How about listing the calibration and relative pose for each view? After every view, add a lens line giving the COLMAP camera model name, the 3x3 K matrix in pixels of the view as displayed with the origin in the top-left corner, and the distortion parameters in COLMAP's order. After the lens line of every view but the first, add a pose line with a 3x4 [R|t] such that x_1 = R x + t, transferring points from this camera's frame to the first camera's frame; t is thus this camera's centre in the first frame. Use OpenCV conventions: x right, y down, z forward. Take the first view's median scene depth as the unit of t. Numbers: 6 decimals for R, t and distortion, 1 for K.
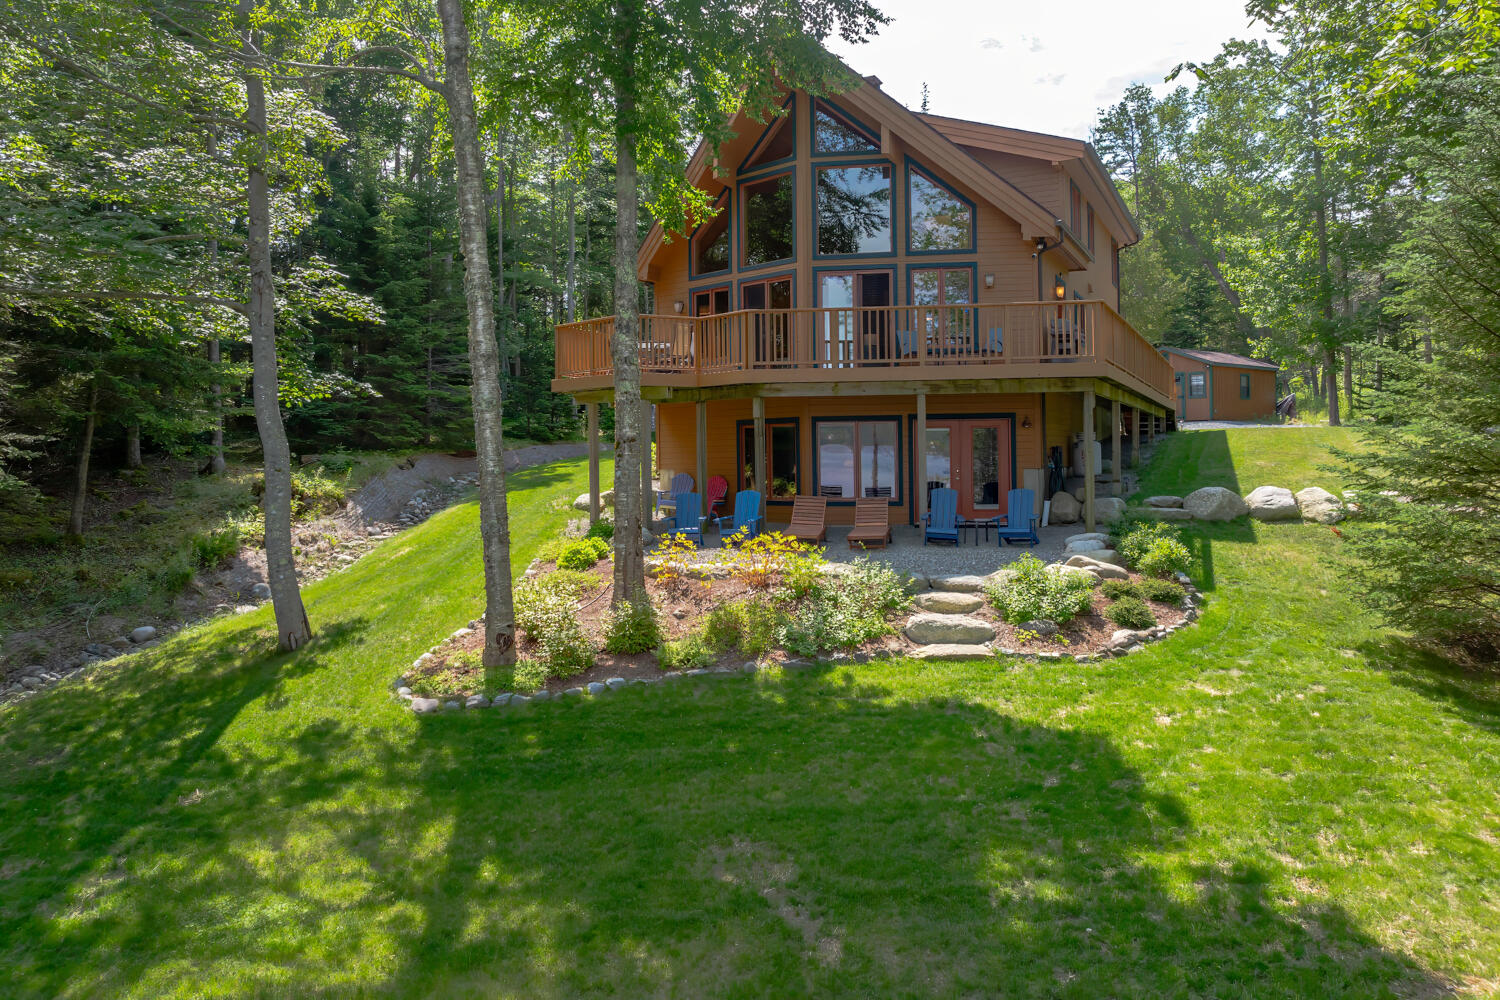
lens RADIAL K [[1044.0, 0, 751.2], [0, 1044.0, 399.8], [0, 0, 1]] dist [-0.009242, 0.007407]
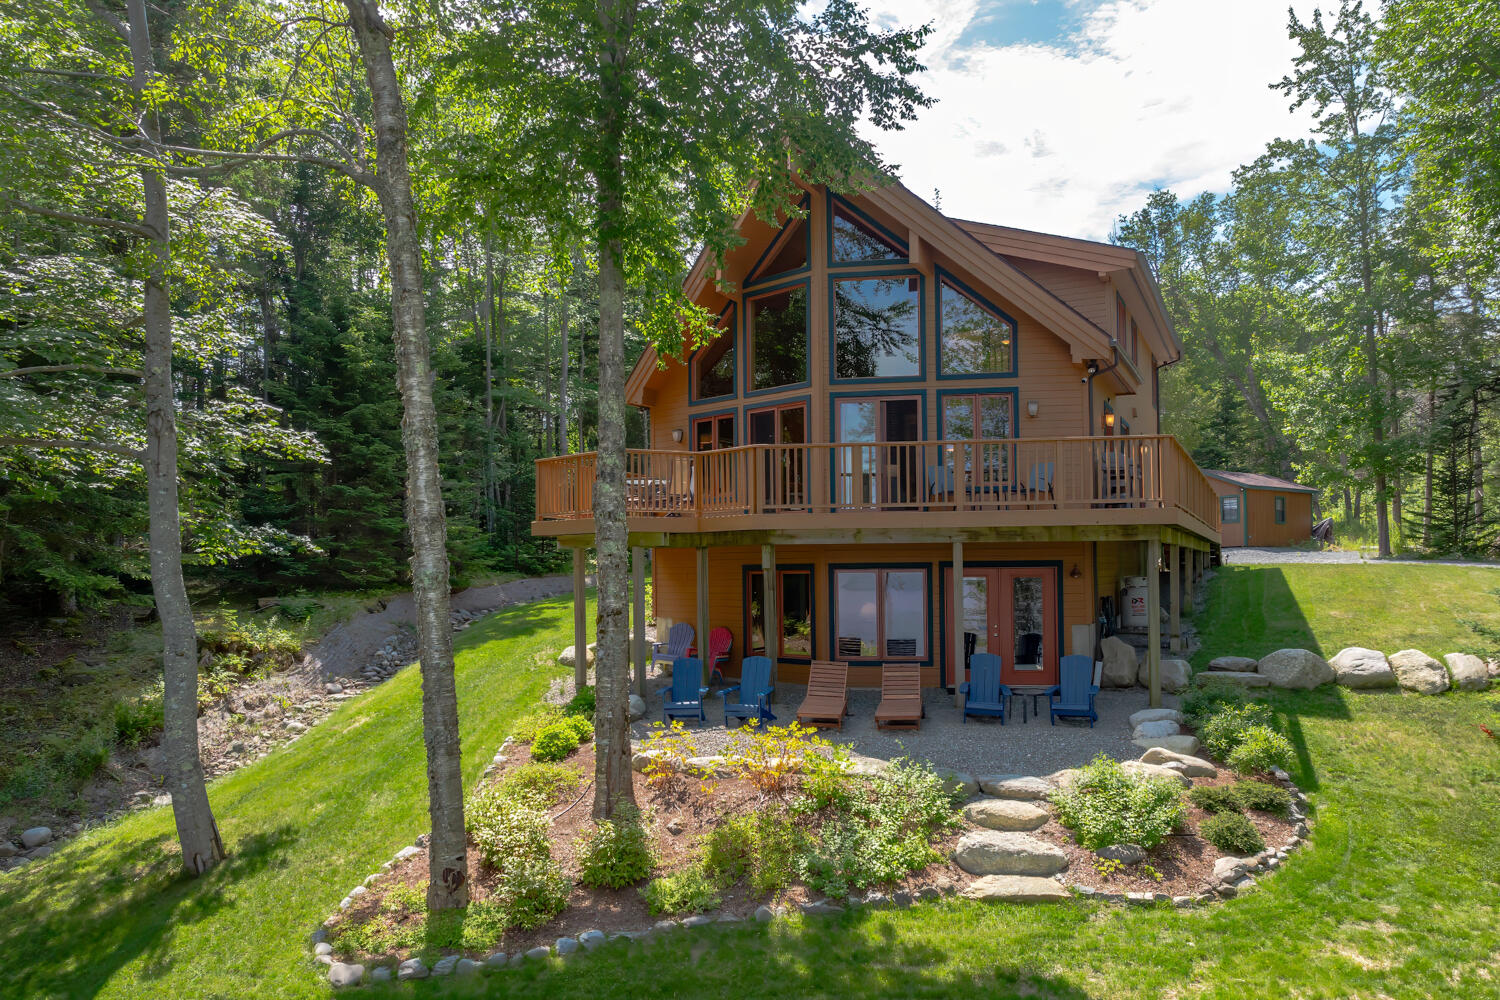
lens RADIAL K [[1044.0, 0, 750.1], [0, 1044.0, 511.6], [0, 0, 1]] dist [-0.009242, 0.007407]
pose [[0.999995, 0.000565, -0.002950, -0.006426], [-0.000558, 0.999997, 0.002288, -0.037230], [0.002951, -0.002287, 0.999993, 0.155786]]
